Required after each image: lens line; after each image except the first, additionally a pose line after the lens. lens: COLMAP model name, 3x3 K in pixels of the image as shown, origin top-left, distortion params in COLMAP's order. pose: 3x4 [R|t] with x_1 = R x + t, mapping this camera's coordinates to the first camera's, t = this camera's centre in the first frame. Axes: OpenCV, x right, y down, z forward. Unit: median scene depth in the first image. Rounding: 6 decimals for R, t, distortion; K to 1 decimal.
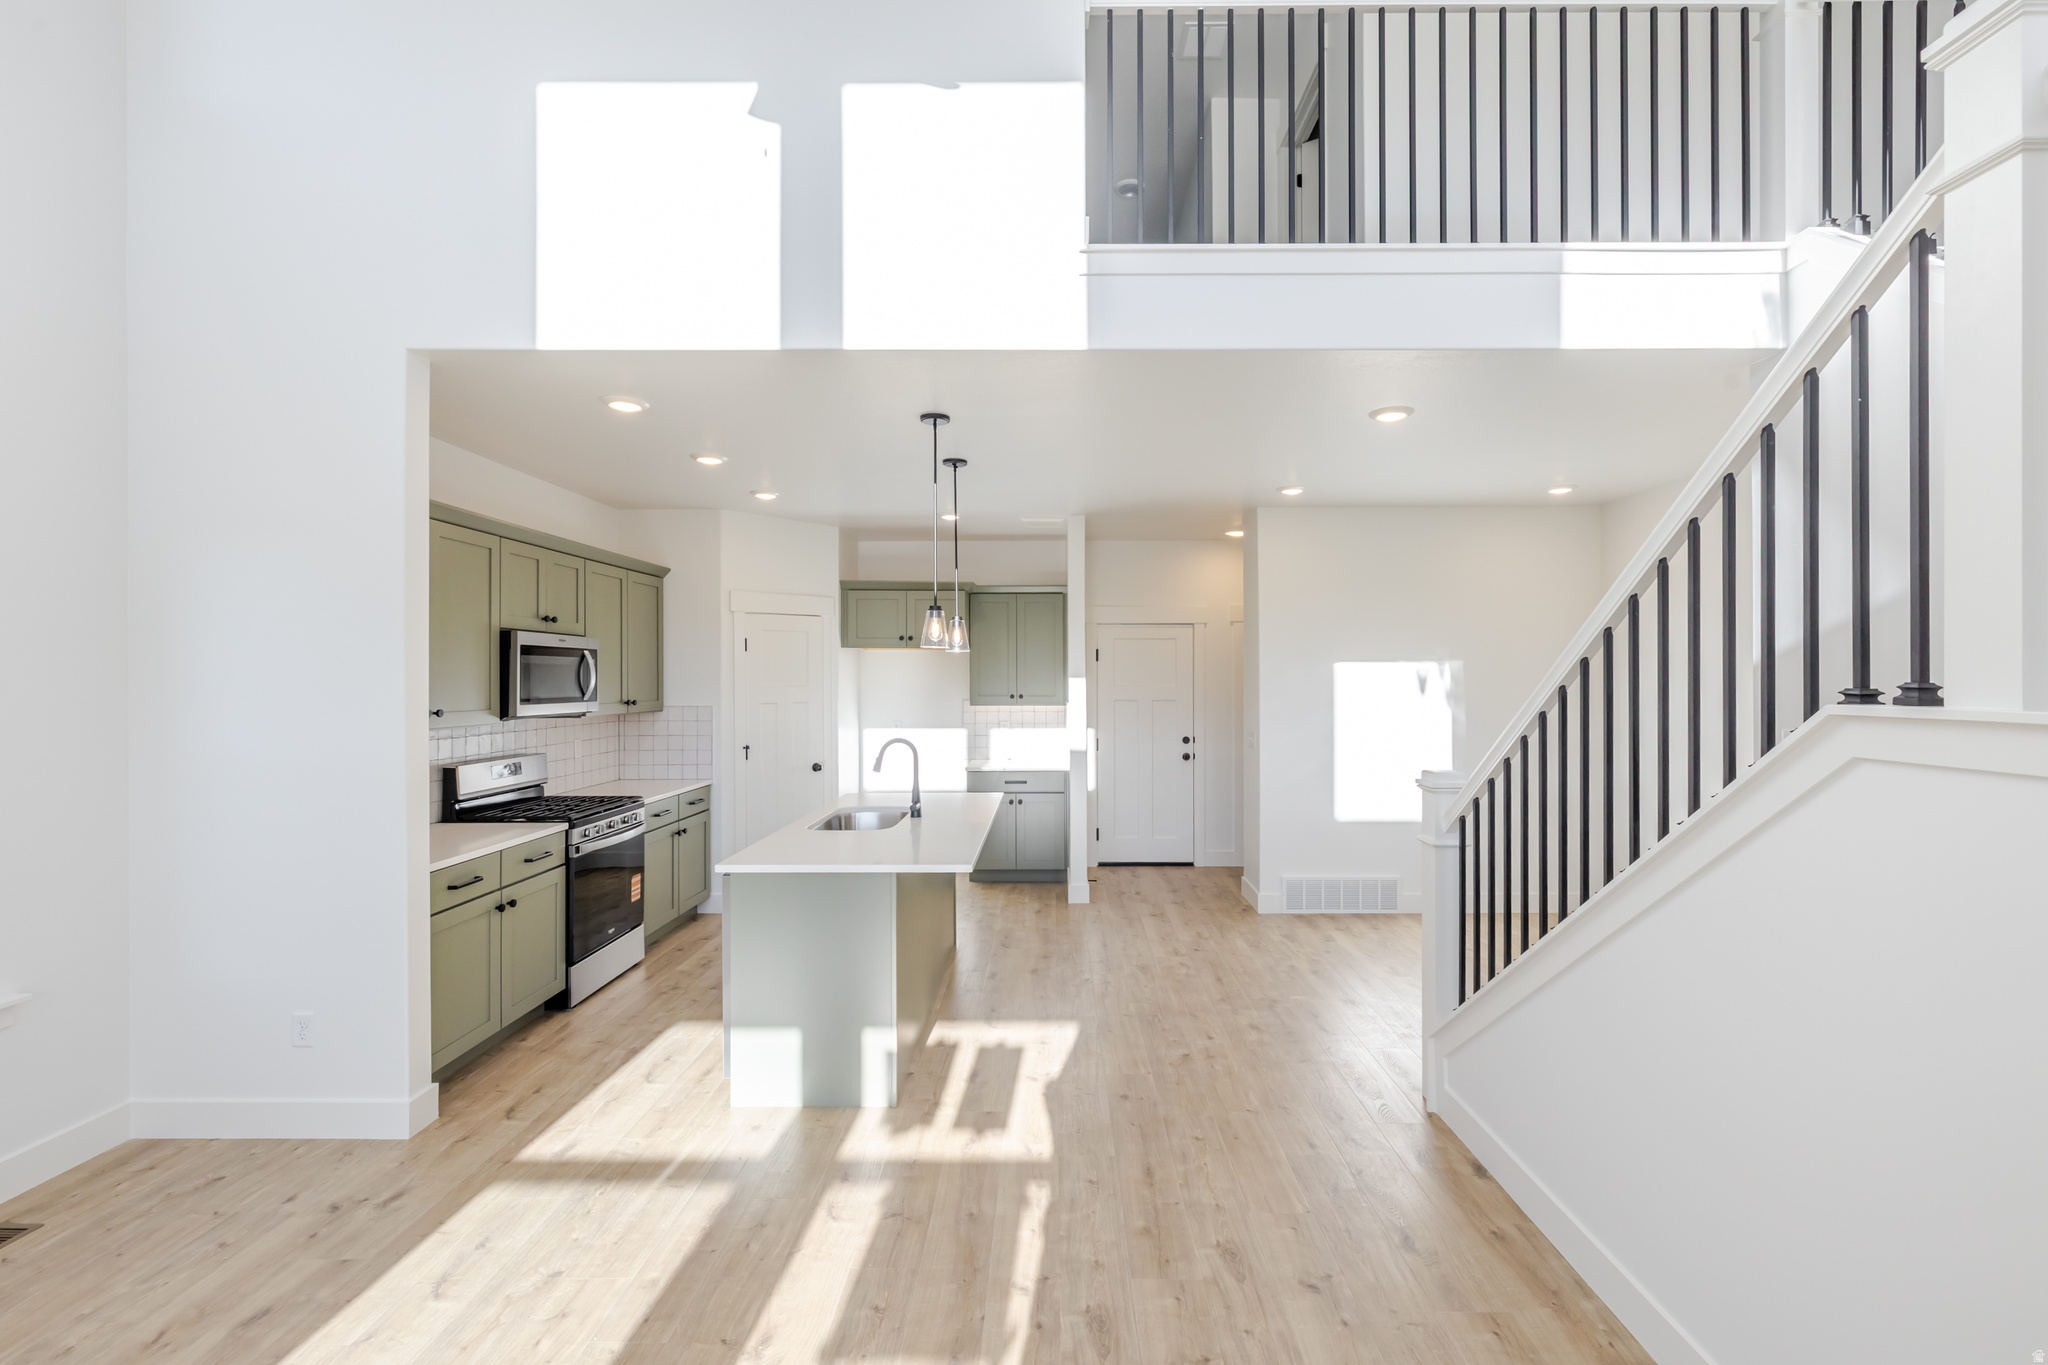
lens RADIAL K [[872.7, 0, 1052.9], [0, 872.7, 670.9], [0, 0, 1]] dist [-0.000741, 0.000237]
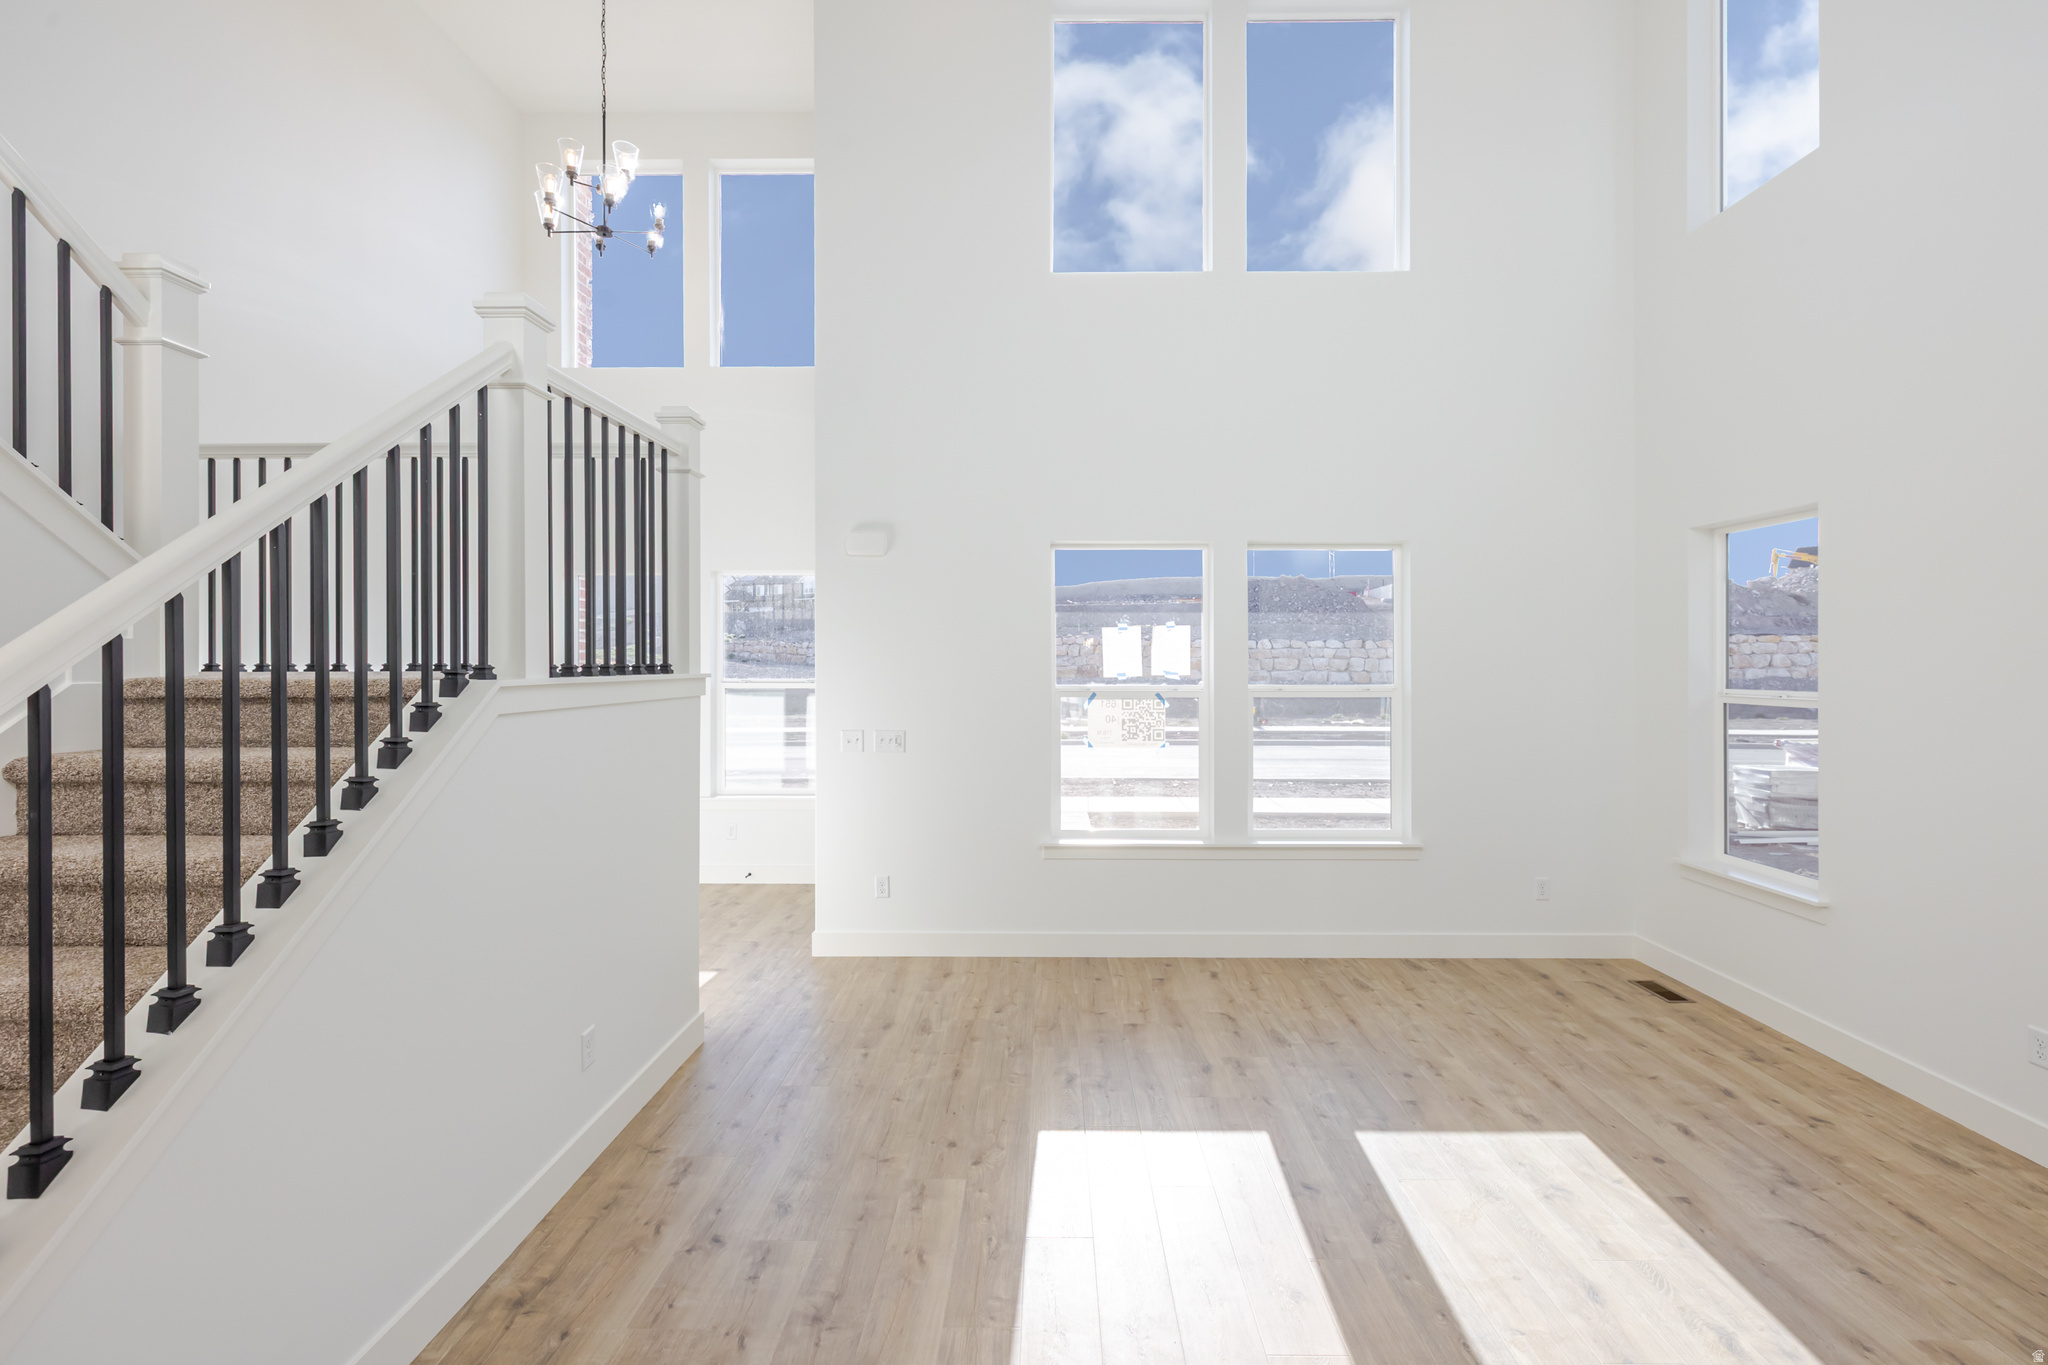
lens RADIAL K [[869.1, 0, 1028.7], [0, 869.1, 663.4], [0, 0, 1]] dist [-0.001871, 0.000036]
pose [[-0.999807, 0.004903, 0.019034, -0.008384], [0.004831, 0.999981, -0.003849, 0.001750], [-0.019053, -0.003756, -0.999811, 0.971156]]
